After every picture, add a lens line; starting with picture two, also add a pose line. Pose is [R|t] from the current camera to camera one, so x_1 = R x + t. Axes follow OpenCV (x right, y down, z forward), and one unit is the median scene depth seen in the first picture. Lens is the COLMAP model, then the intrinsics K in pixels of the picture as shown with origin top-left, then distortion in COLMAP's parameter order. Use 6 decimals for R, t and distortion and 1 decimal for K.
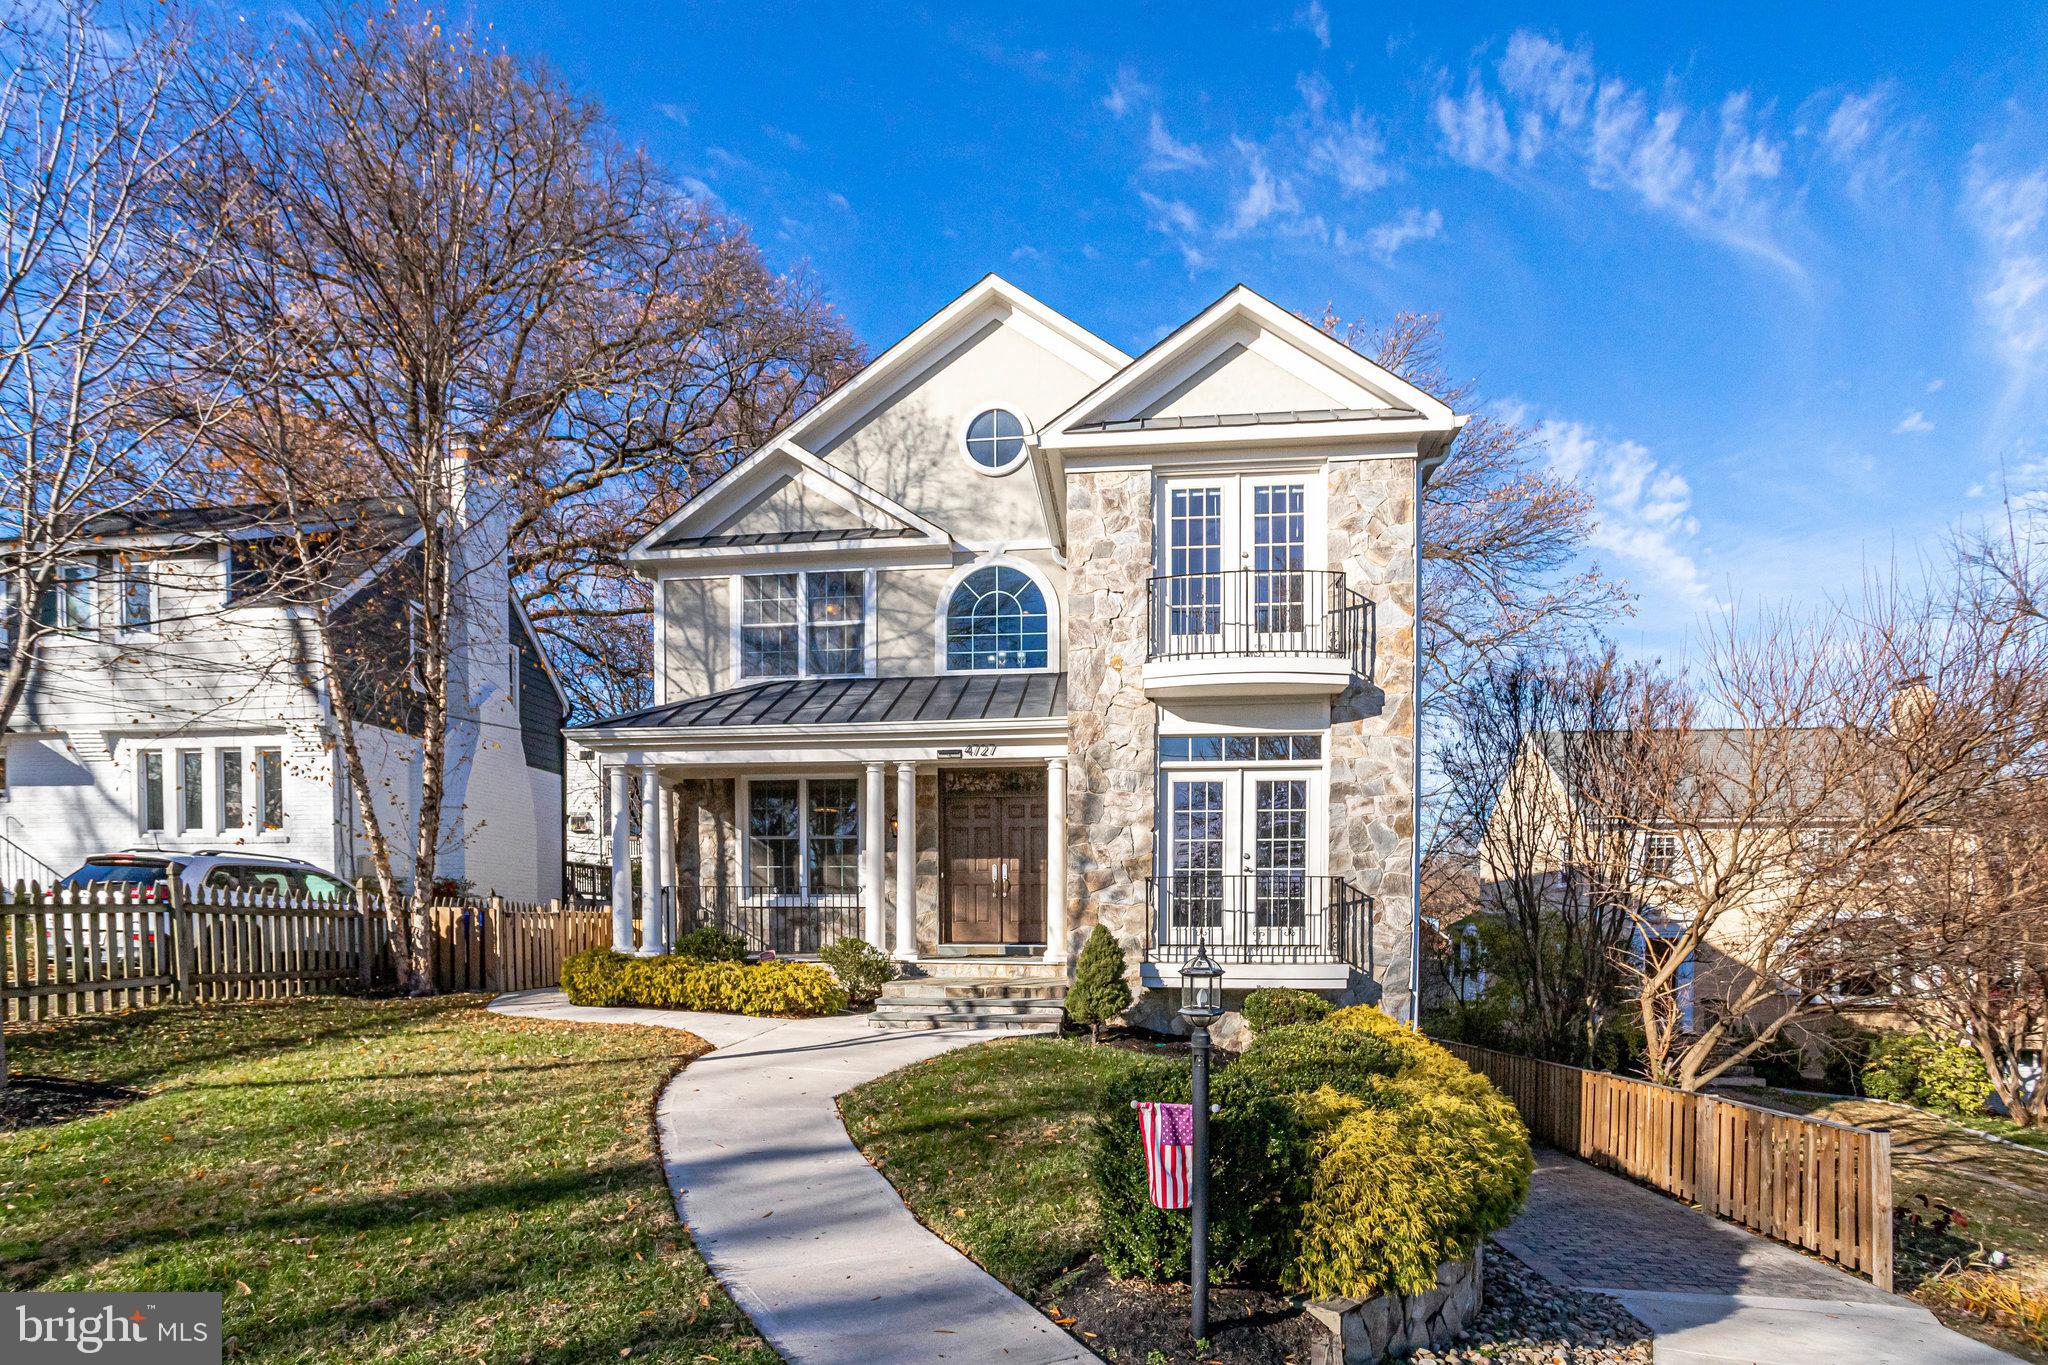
lens RADIAL K [[985.2, 0, 1024.1], [0, 985.2, 748.0], [0, 0, 1]] dist [0.000416, 0.000117]
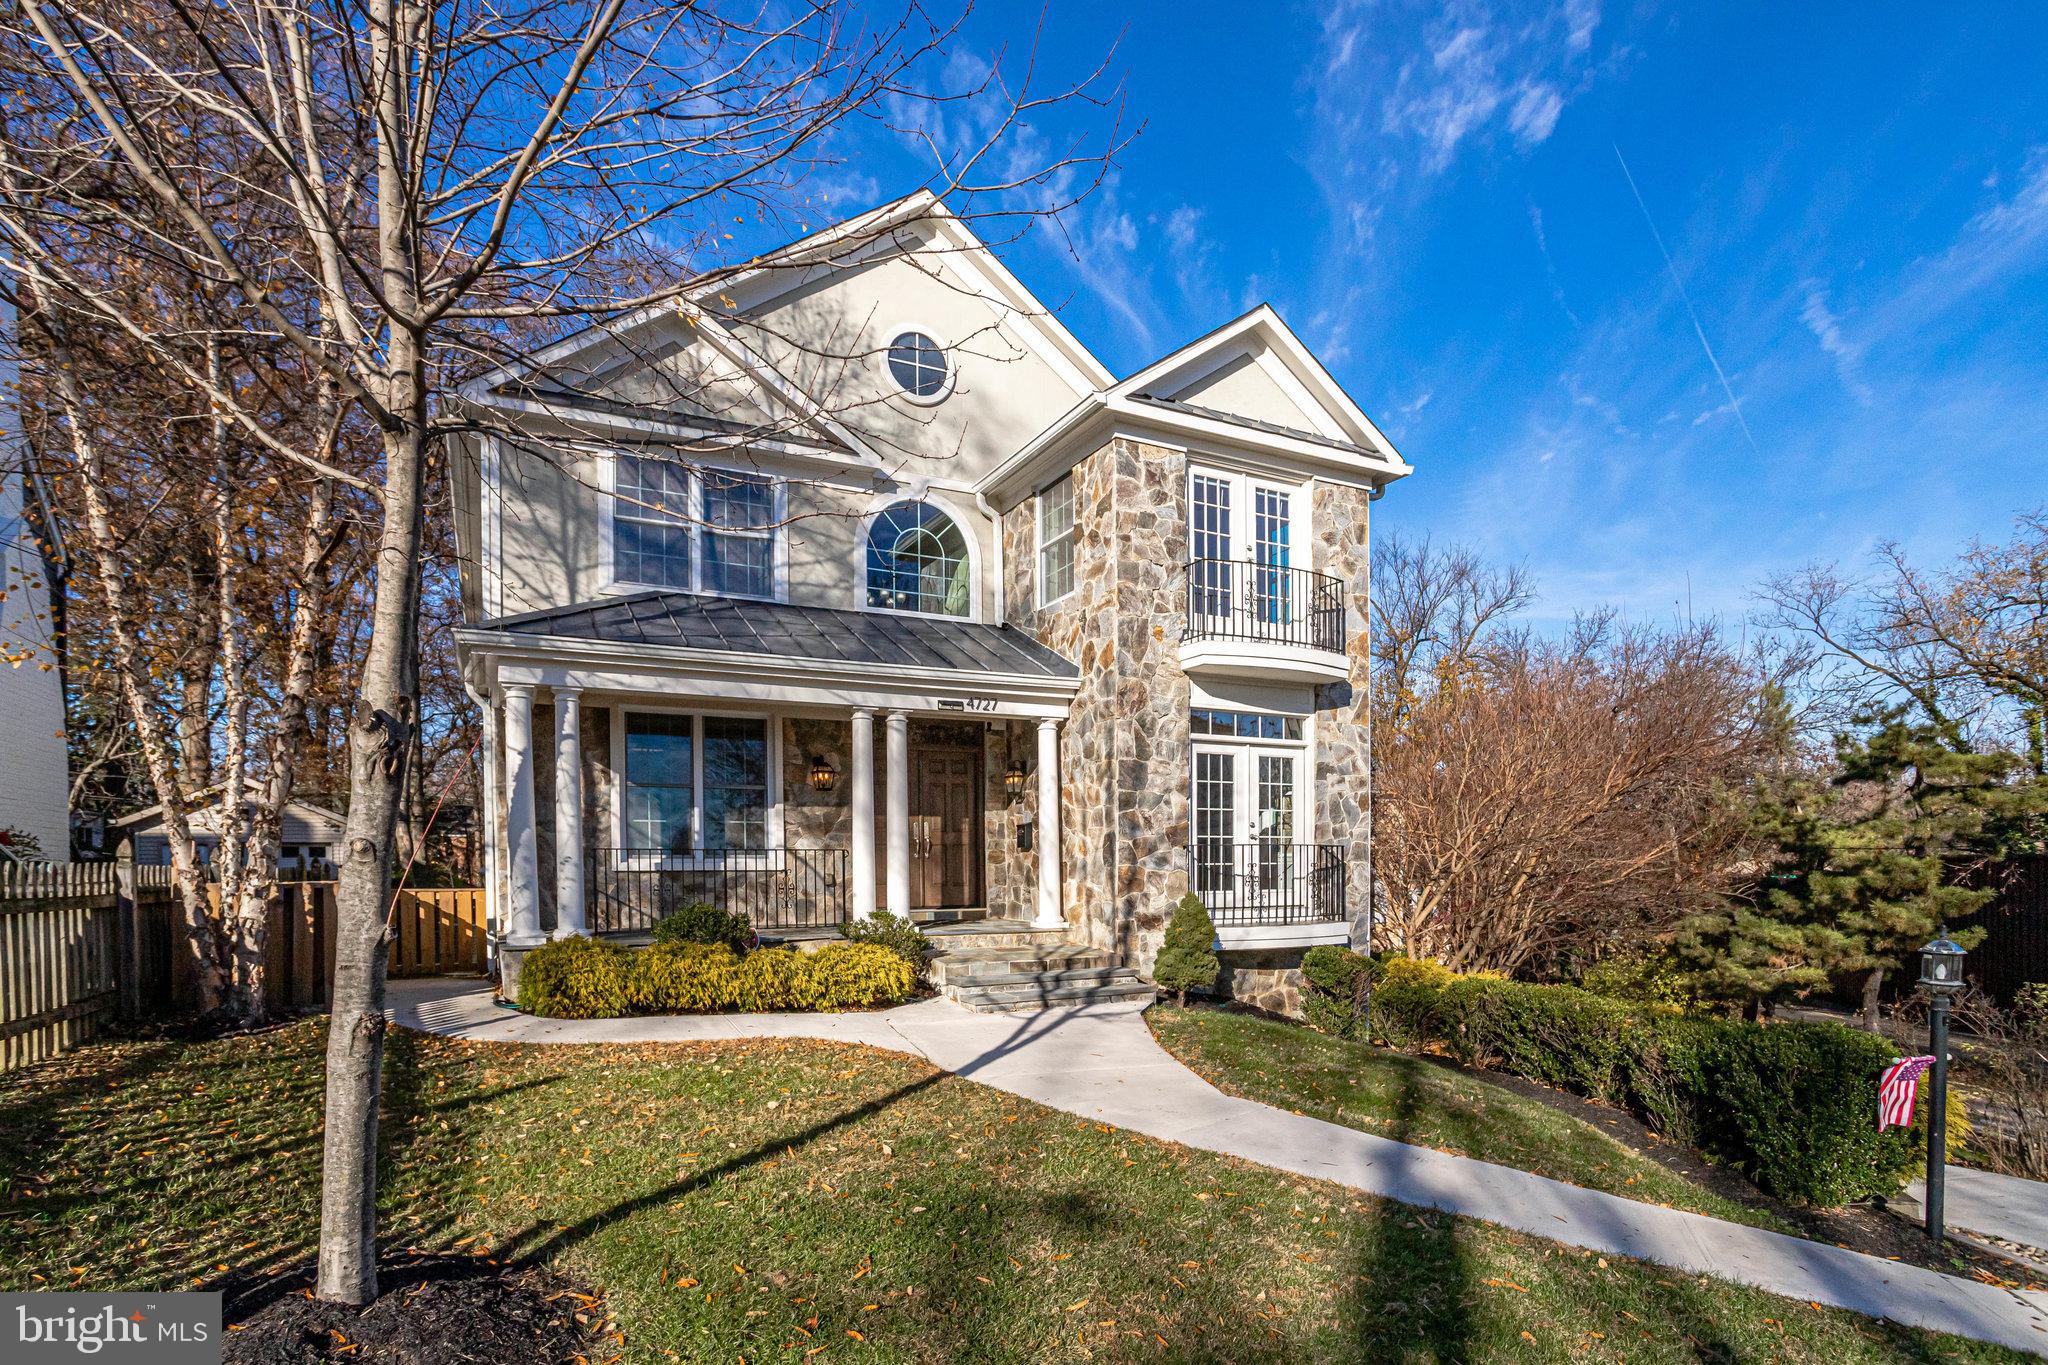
lens RADIAL K [[978.1, 0, 1024.0], [0, 978.1, 682.5], [0, 0, 1]] dist [0.011016, 0.000526]
pose [[0.848247, 0.089314, 0.522015, -0.533848], [-0.086990, 0.995786, -0.029020, 0.005829], [-0.522407, -0.020794, 0.852442, 0.198862]]
